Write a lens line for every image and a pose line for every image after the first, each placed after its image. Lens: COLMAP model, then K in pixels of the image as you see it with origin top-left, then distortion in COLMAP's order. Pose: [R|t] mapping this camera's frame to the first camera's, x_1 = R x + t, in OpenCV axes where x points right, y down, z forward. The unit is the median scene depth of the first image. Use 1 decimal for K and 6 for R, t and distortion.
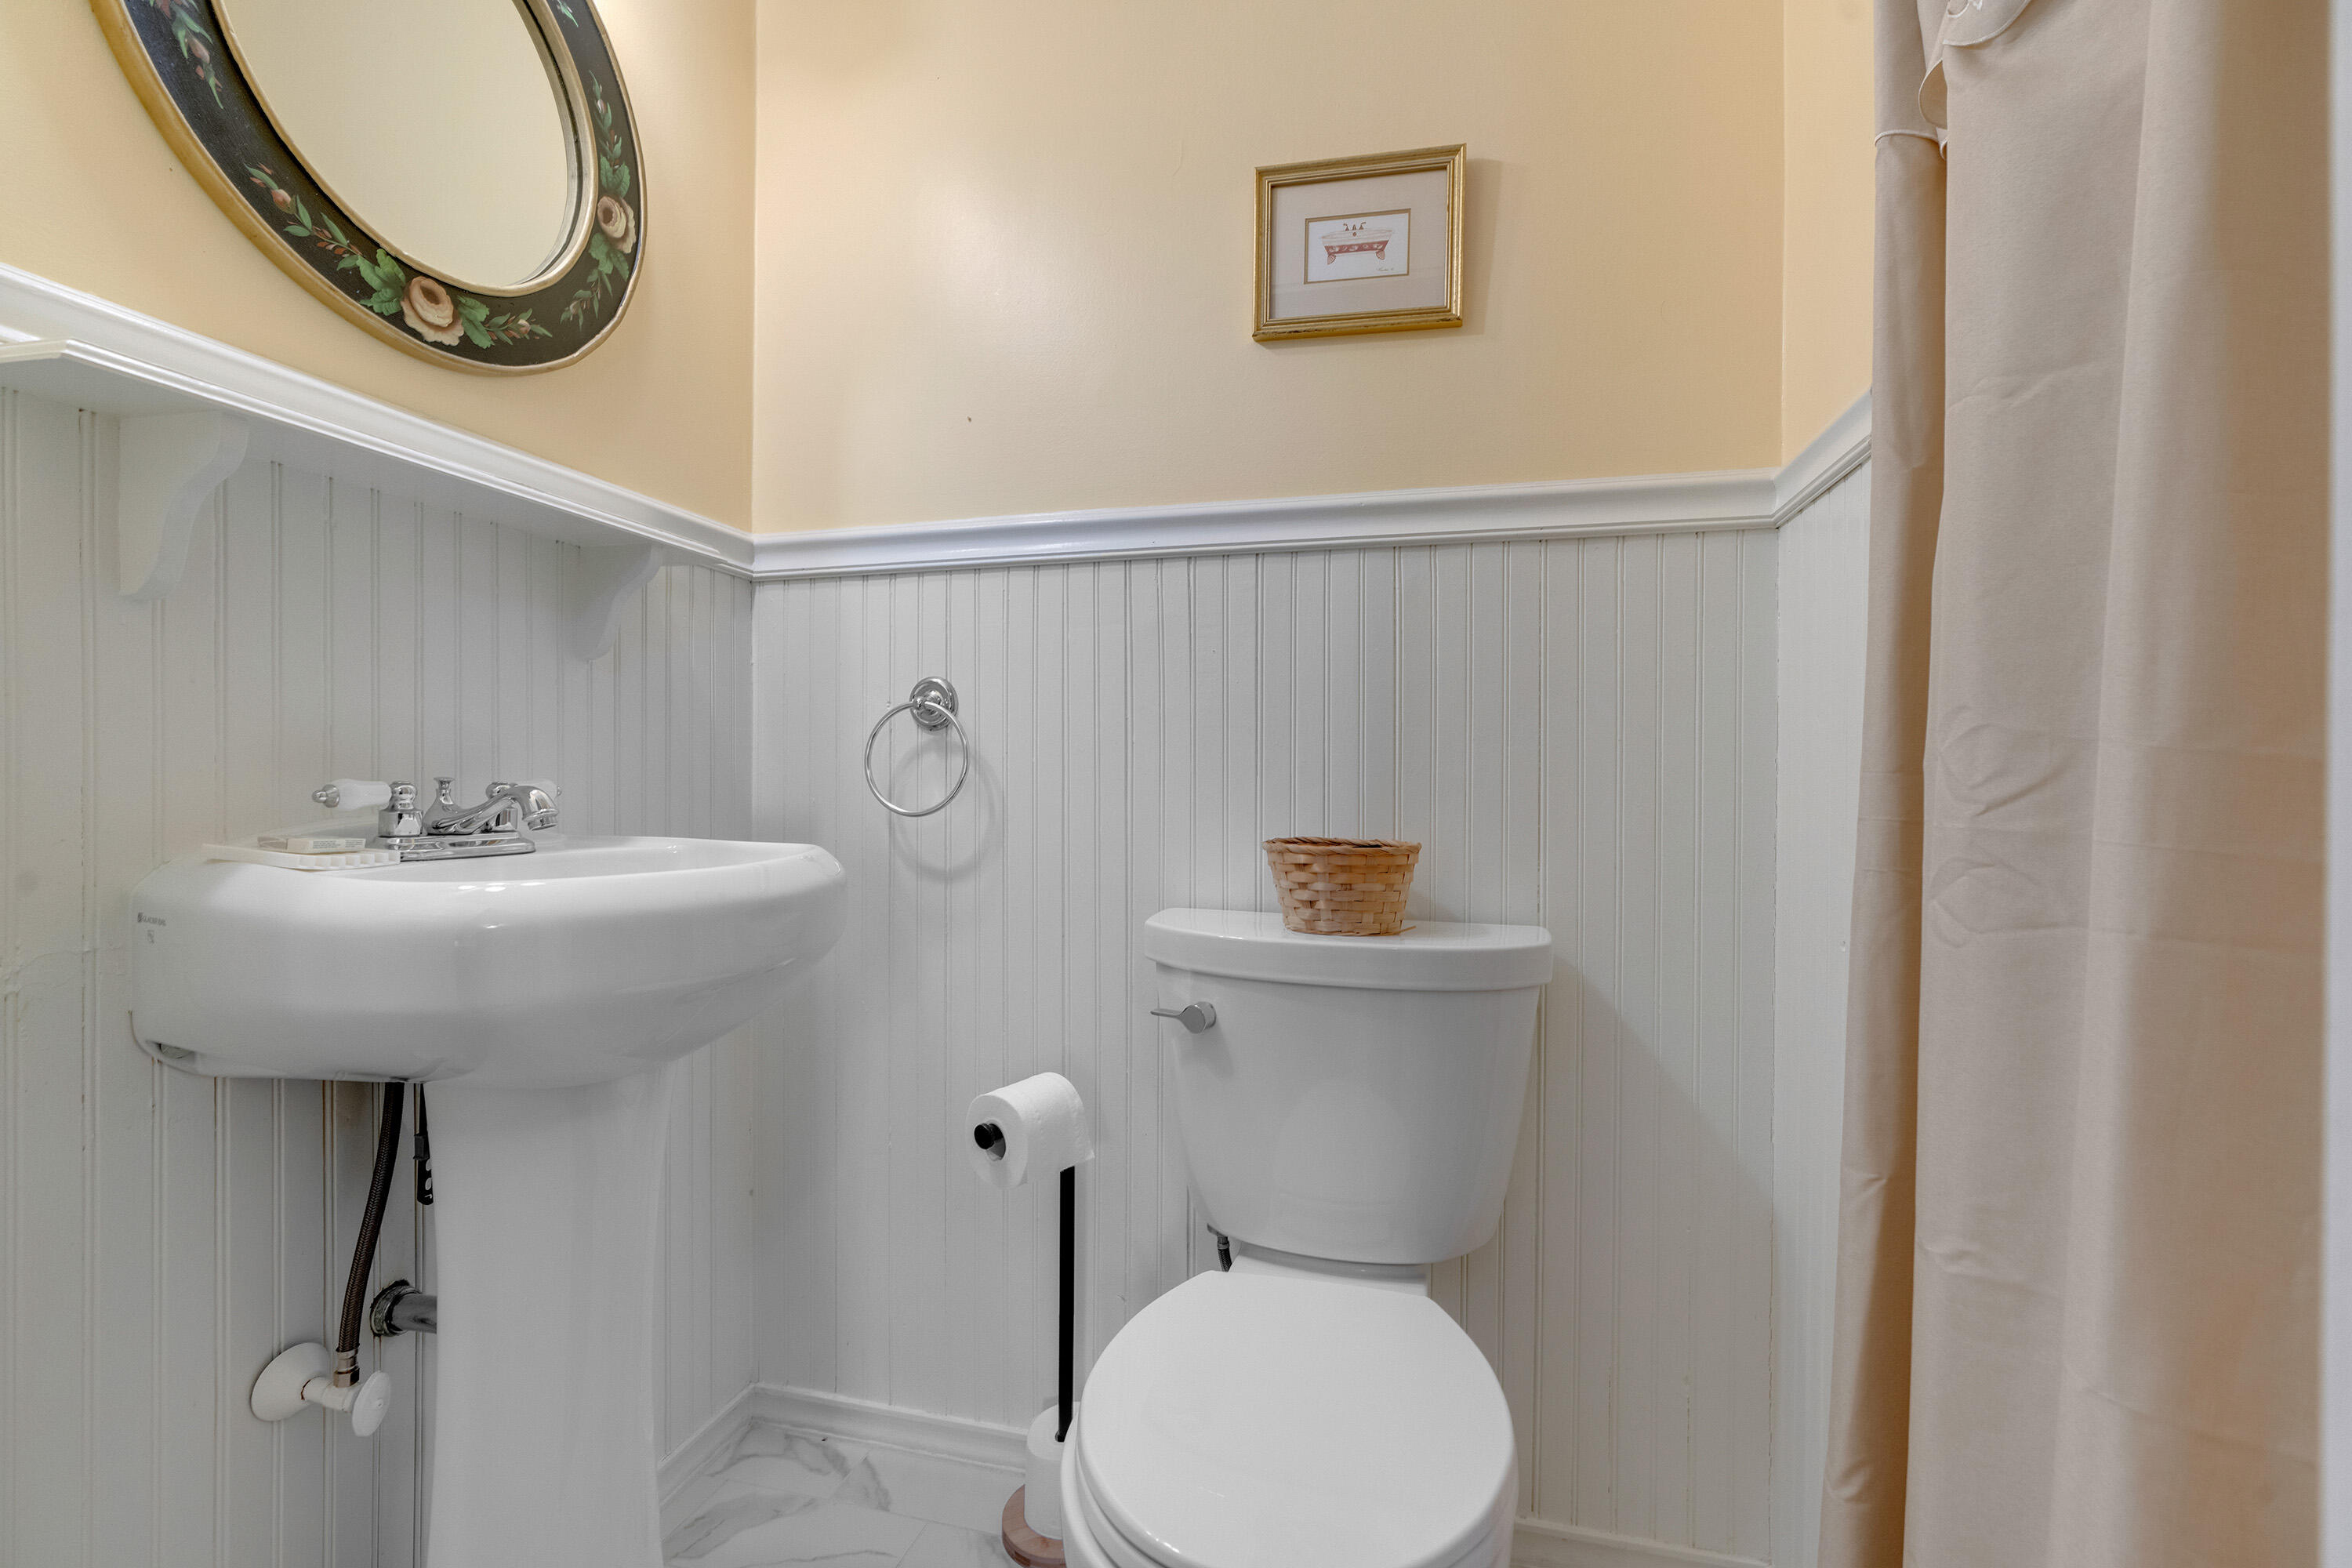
lens RADIAL K [[1041.8, 0, 1180.0], [0, 1041.8, 789.3], [0, 0, 1]] dist [-0.014362, -0.000022]
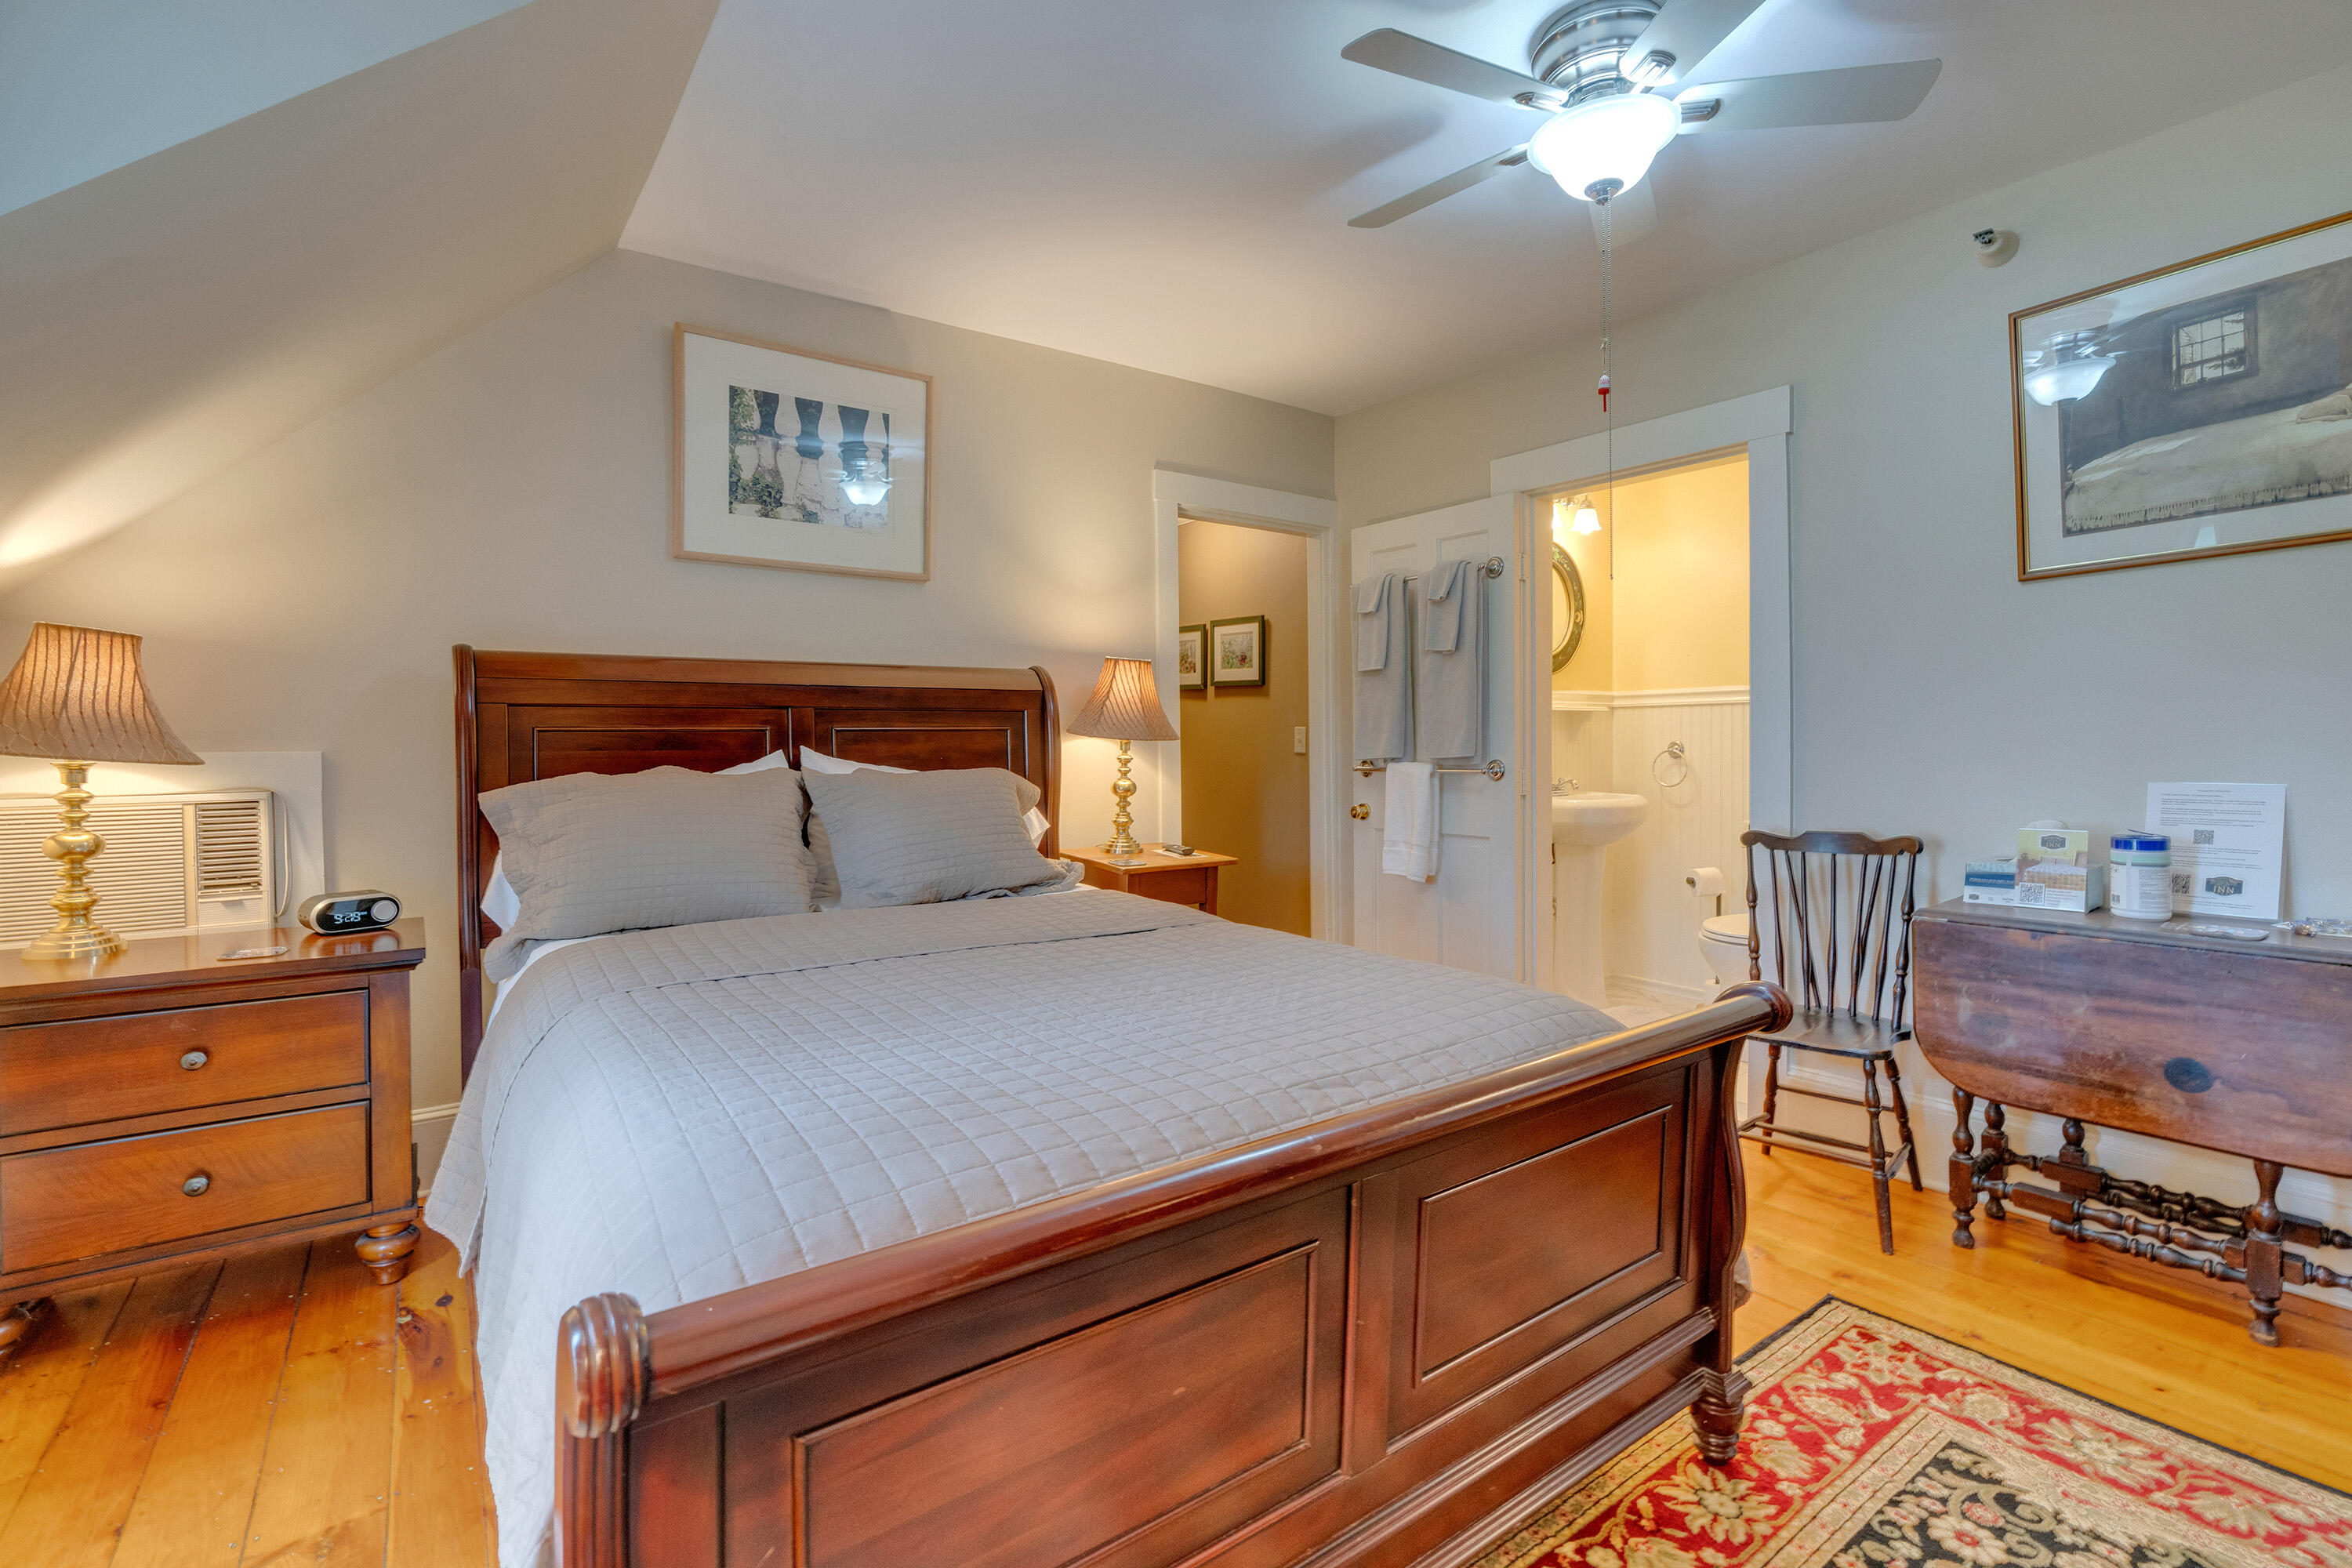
lens RADIAL K [[1041.8, 0, 1184.2], [0, 1041.8, 785.4], [0, 0, 1]] dist [-0.014362, -0.000022]
pose [[0.759560, 0.006609, -0.650403, 0.658143], [0.004287, 0.999876, 0.015167, -0.030677], [0.650423, -0.014308, 0.759437, -2.284266]]
